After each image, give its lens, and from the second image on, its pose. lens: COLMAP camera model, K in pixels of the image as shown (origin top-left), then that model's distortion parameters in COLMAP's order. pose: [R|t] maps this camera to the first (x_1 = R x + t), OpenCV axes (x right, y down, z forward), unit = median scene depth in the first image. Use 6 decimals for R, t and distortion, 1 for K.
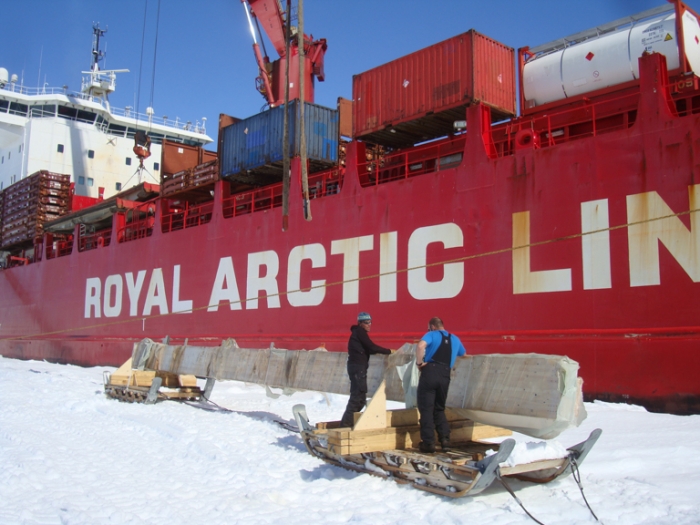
lens RADIAL K [[673.7, 0, 351.1], [0, 673.7, 246.2], [0, 0, 1]] dist [-0.013701, -0.157538]
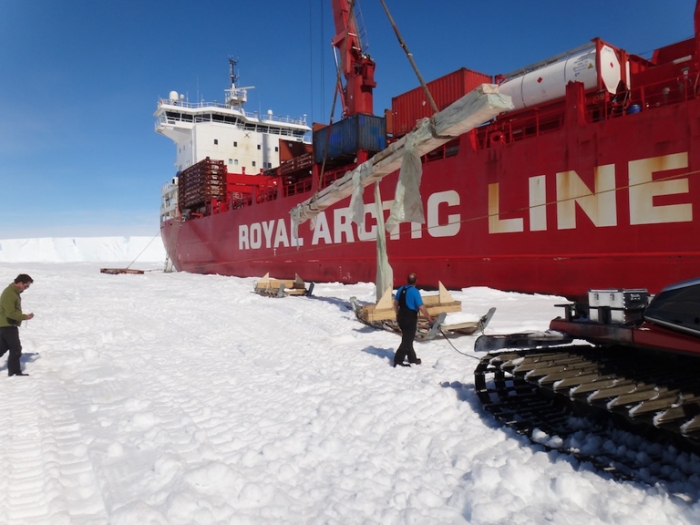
lens RADIAL K [[534.0, 0, 350.0], [0, 534.0, 262.5], [0, 0, 1]] dist [0.127256, 0.000740]
pose [[0.986983, -0.010282, -0.160495, 0.094306], [0.034765, 0.987999, 0.150500, -0.056787], [0.157022, -0.154120, 0.975495, -0.288452]]
